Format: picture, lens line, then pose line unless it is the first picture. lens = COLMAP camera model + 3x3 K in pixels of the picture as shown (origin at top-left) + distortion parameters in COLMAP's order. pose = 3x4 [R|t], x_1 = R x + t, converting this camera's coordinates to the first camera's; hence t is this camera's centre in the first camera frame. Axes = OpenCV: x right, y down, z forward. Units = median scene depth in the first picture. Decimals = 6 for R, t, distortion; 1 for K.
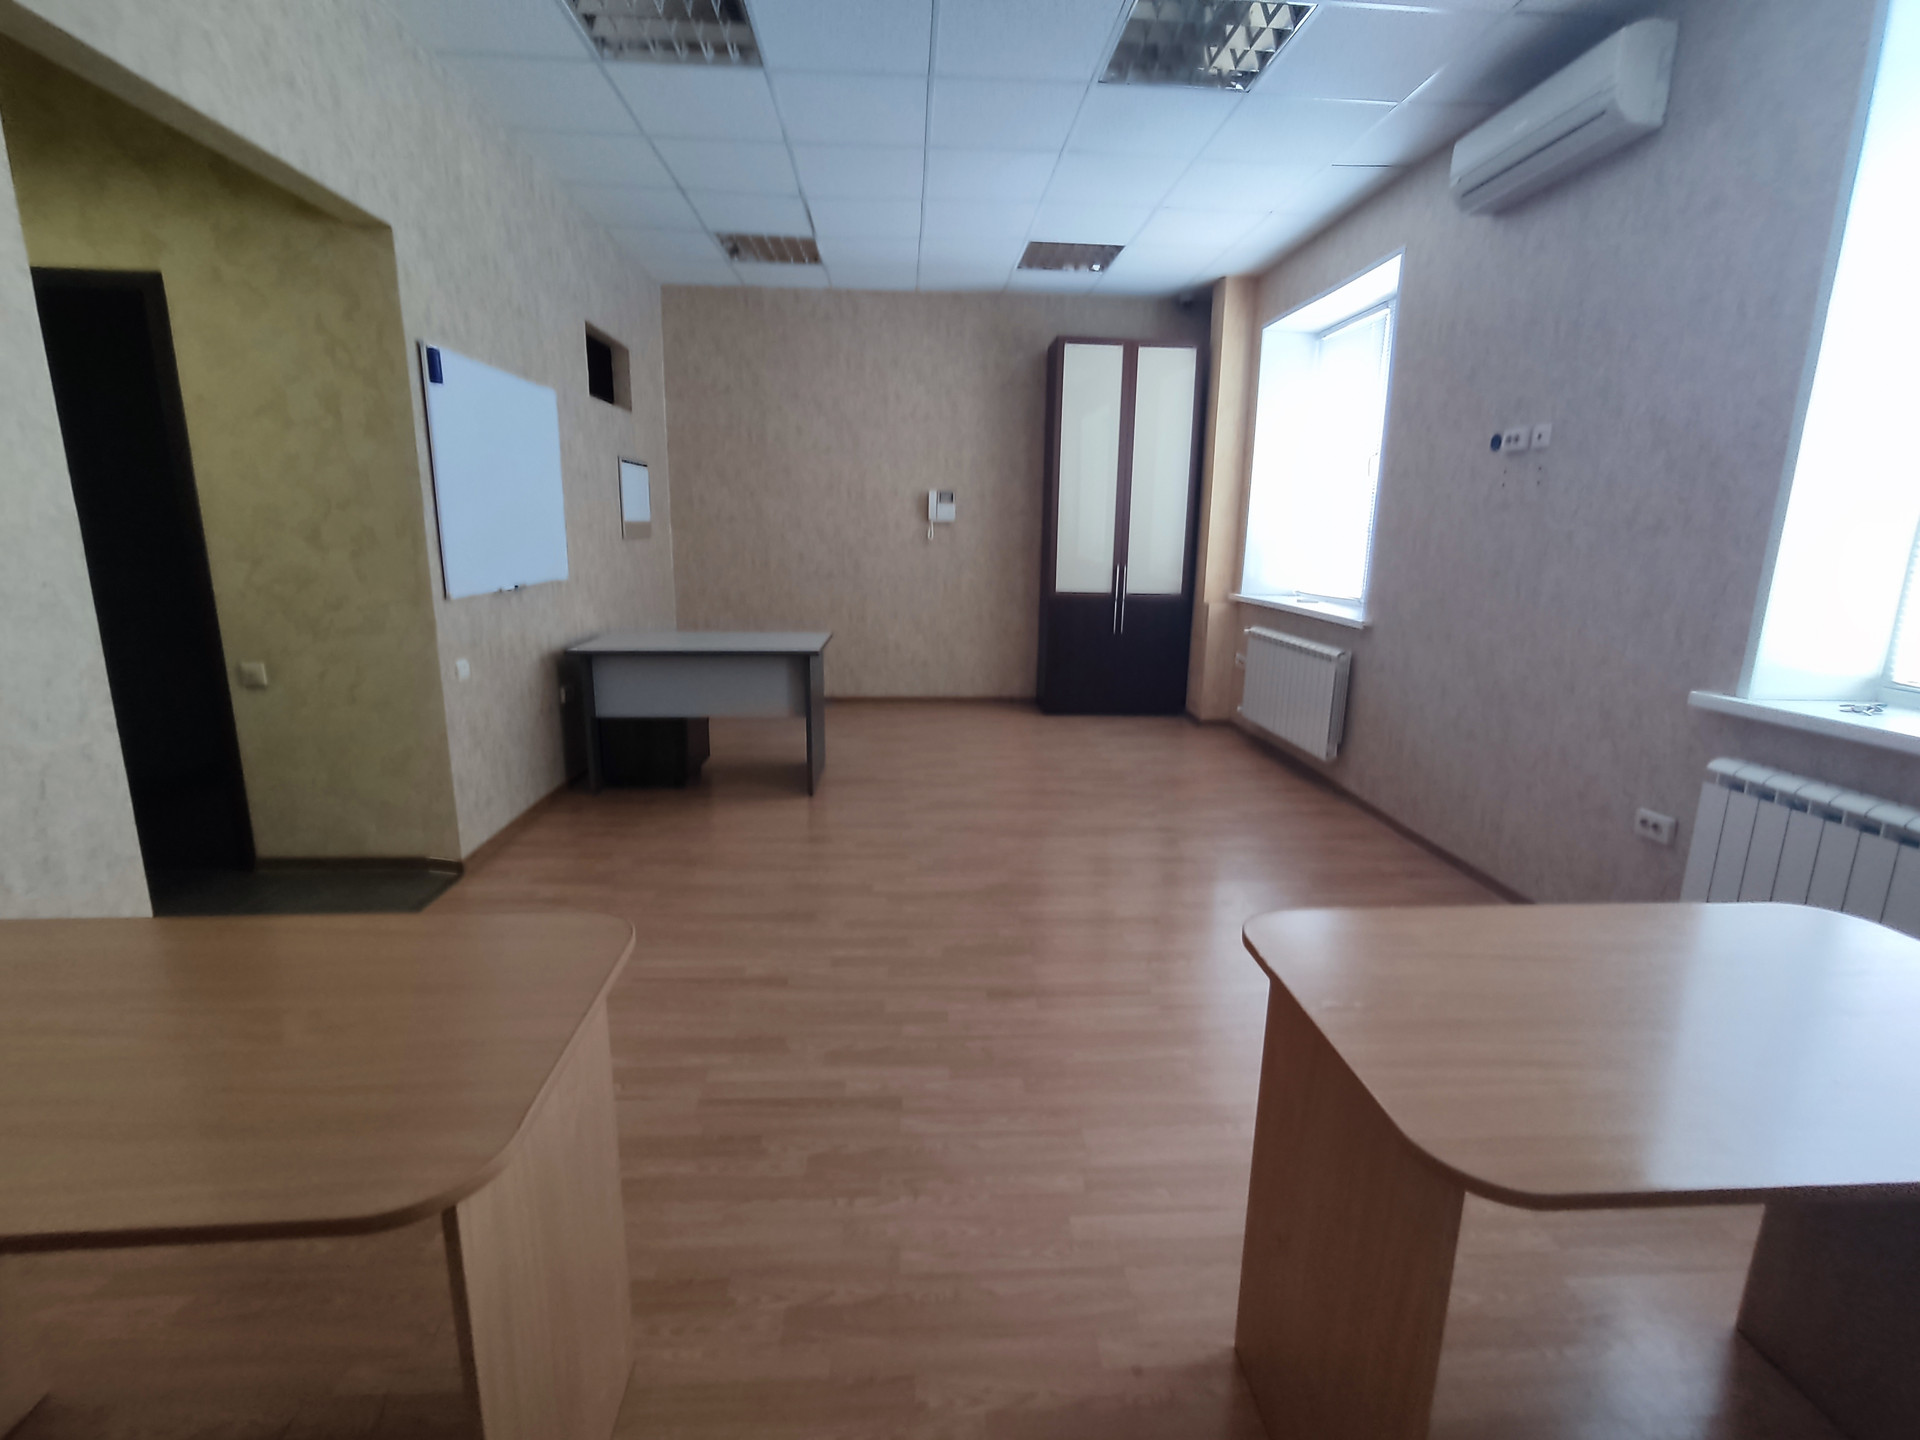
lens RADIAL K [[874.4, 0, 960.0], [0, 874.4, 720.0], [0, 0, 1]] dist [-0.045138, 0.024590]
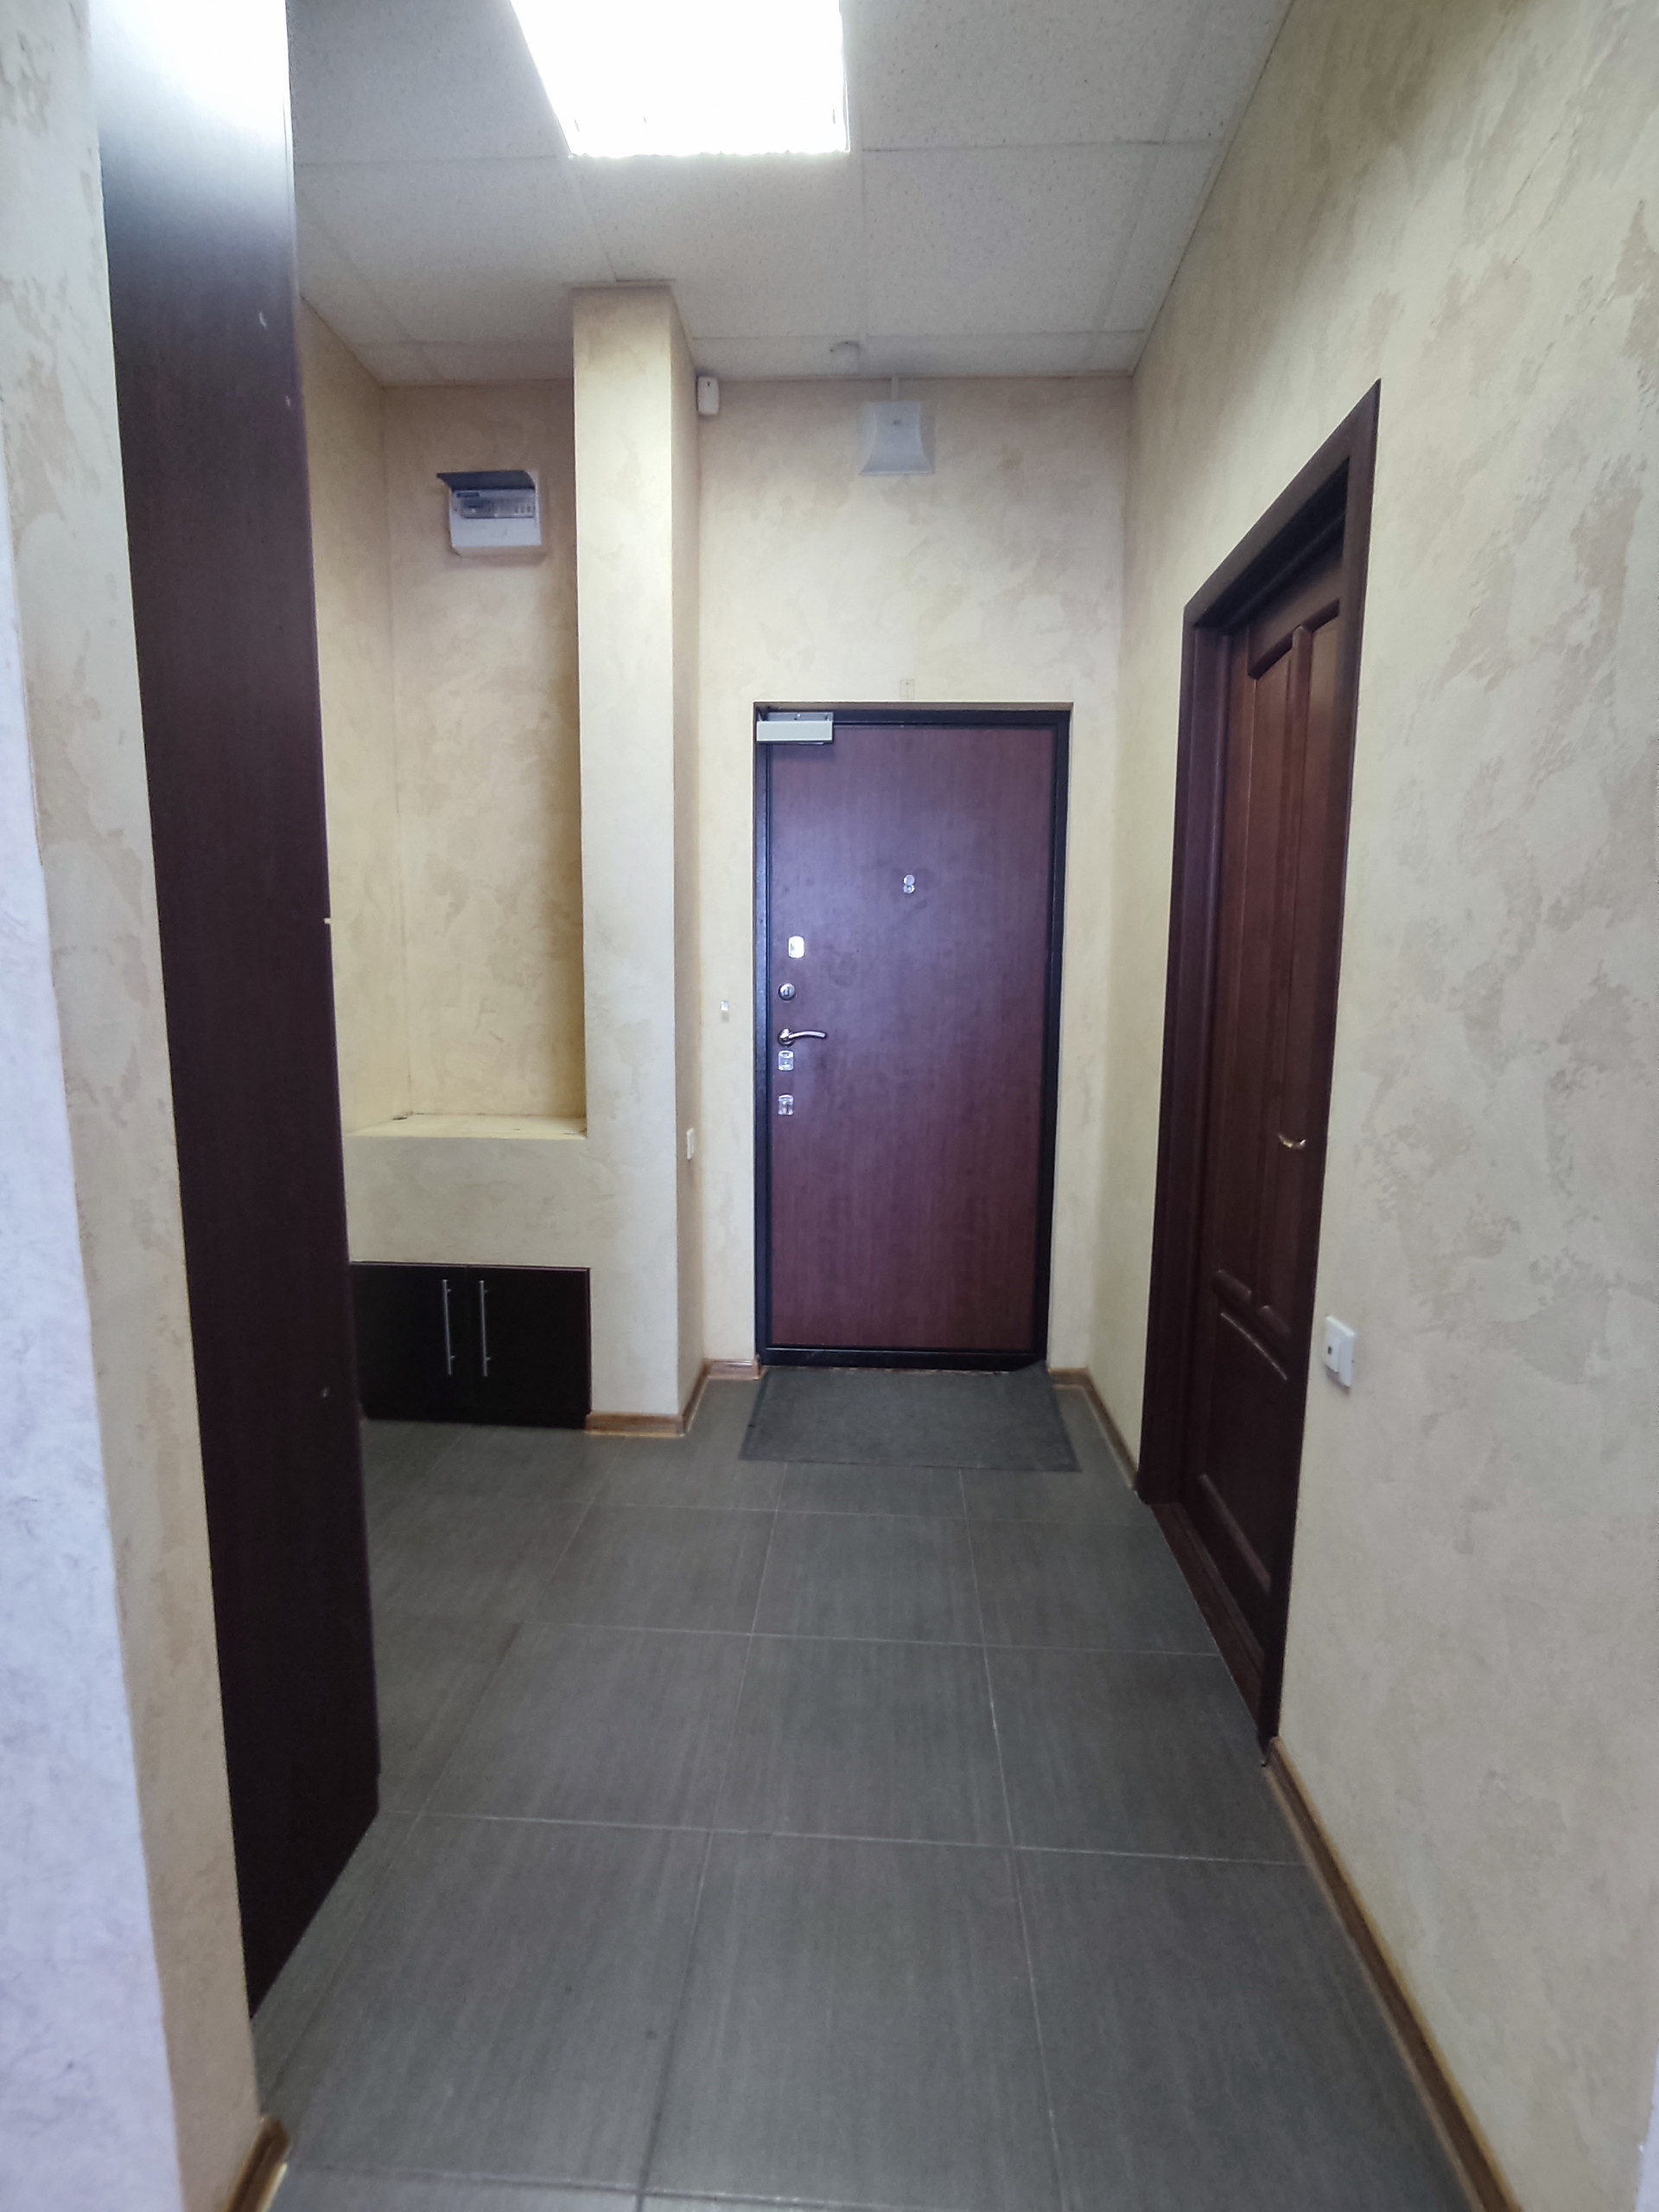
lens RADIAL K [[1031.2, 0, 821.4], [0, 1031.2, 1099.2], [0, 0, 1]] dist [-0.031951, 0.017649]
pose [[-0.126018, 0.112774, -0.985597, -0.590446], [-0.223315, 0.964792, 0.138947, -0.302620], [0.966566, 0.237608, -0.096397, 1.335920]]
